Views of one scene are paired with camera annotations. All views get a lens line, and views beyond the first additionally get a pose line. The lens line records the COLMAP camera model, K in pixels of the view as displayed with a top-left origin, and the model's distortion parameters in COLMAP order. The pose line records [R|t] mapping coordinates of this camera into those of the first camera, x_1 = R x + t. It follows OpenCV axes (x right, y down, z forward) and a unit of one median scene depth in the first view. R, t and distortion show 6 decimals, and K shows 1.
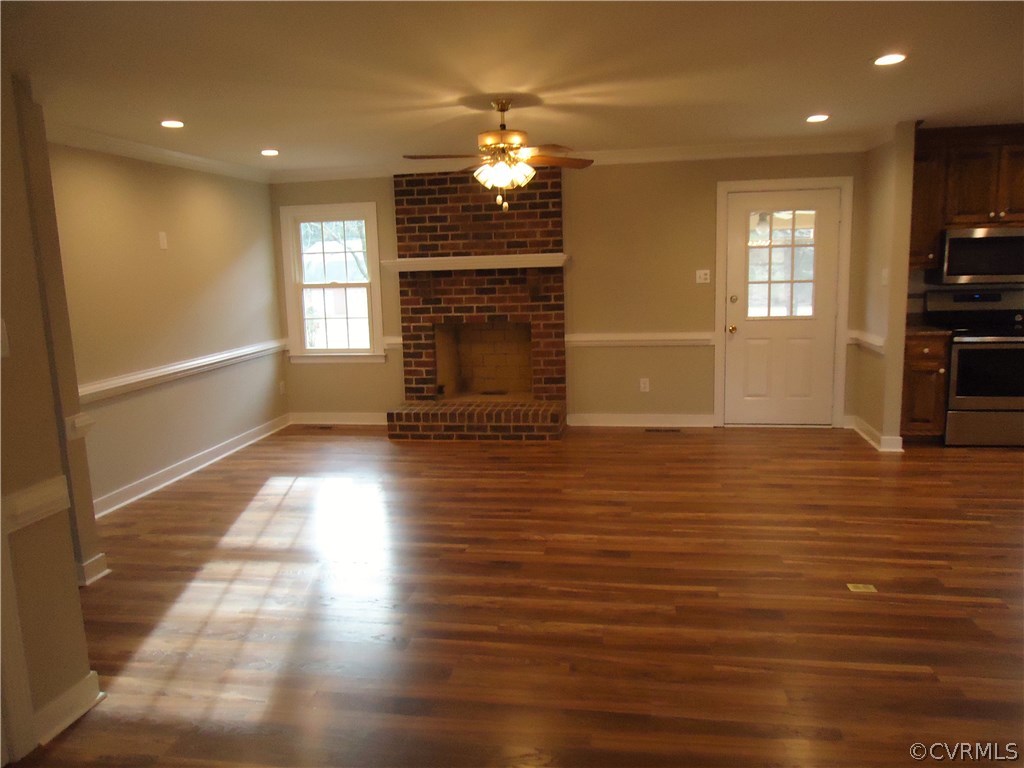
lens RADIAL K [[750.3, 0, 512.0], [0, 750.3, 384.0], [0, 0, 1]] dist [-0.006074, -0.000271]
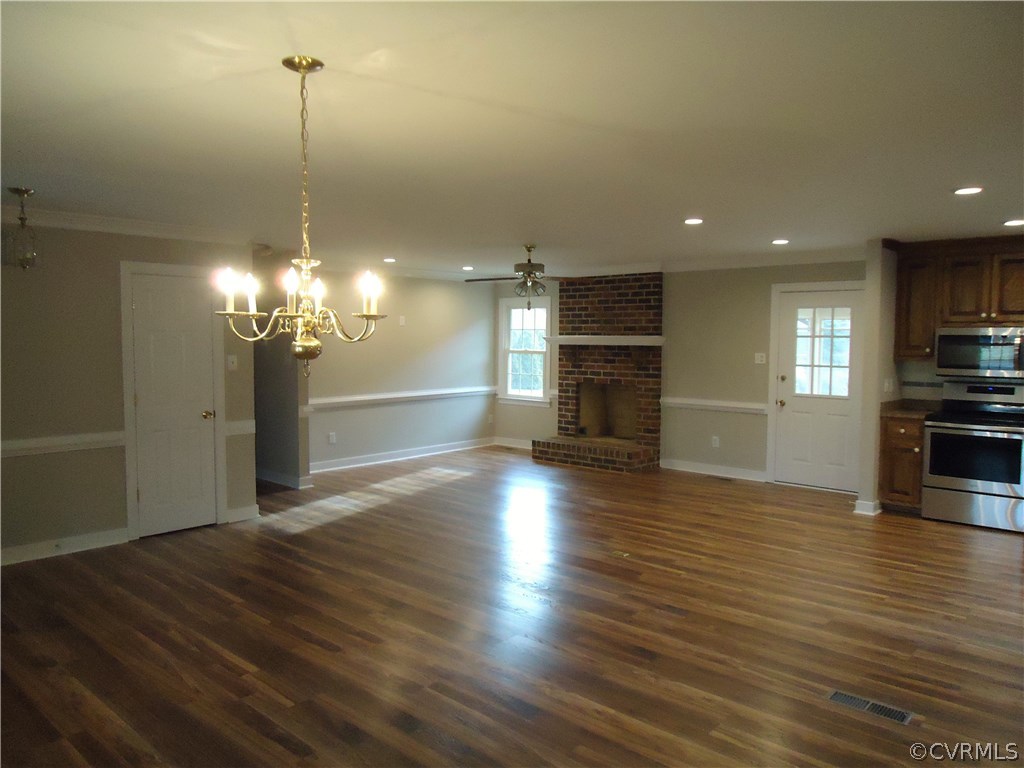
lens RADIAL K [[750.3, 0, 512.0], [0, 750.3, 384.0], [0, 0, 1]] dist [-0.006074, -0.000271]
pose [[0.842846, 0.069249, -0.533680, 0.554592], [-0.117044, 0.991536, -0.056190, 0.016215], [0.525272, 0.109823, 0.843818, -0.251893]]
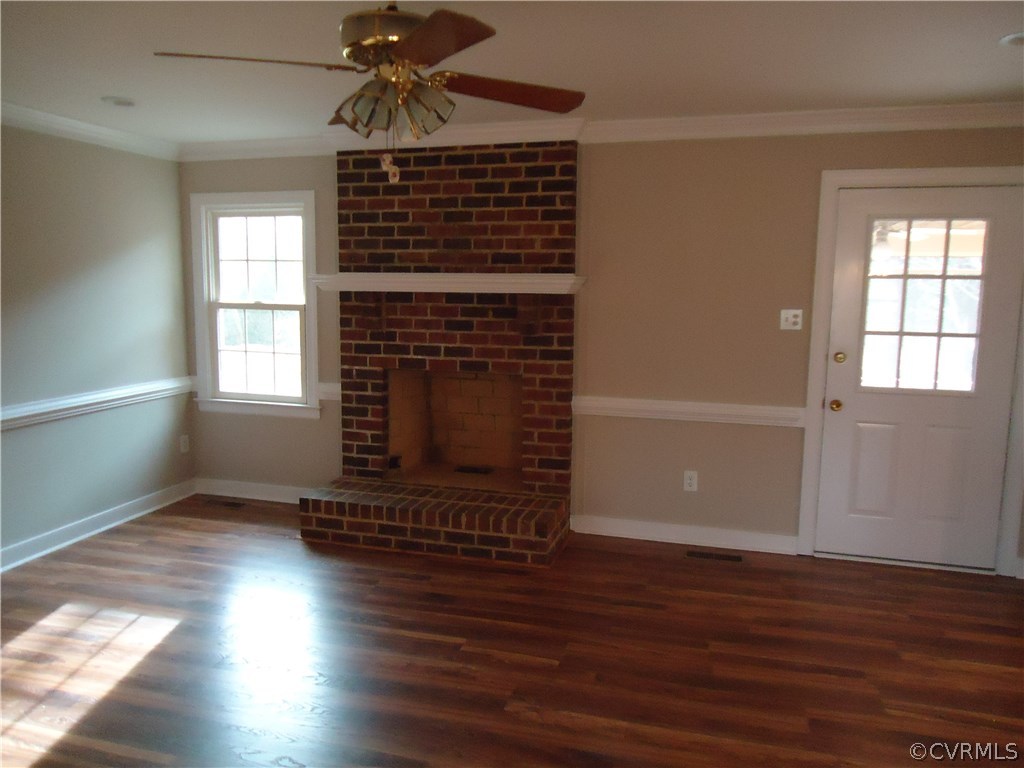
lens RADIAL K [[750.3, 0, 512.0], [0, 750.3, 384.0], [0, 0, 1]] dist [-0.006074, -0.000271]
pose [[0.993276, 0.055265, -0.101730, 0.084631], [-0.057988, 0.998029, -0.024006, -0.057847], [0.100202, 0.029743, 0.994522, 0.335675]]
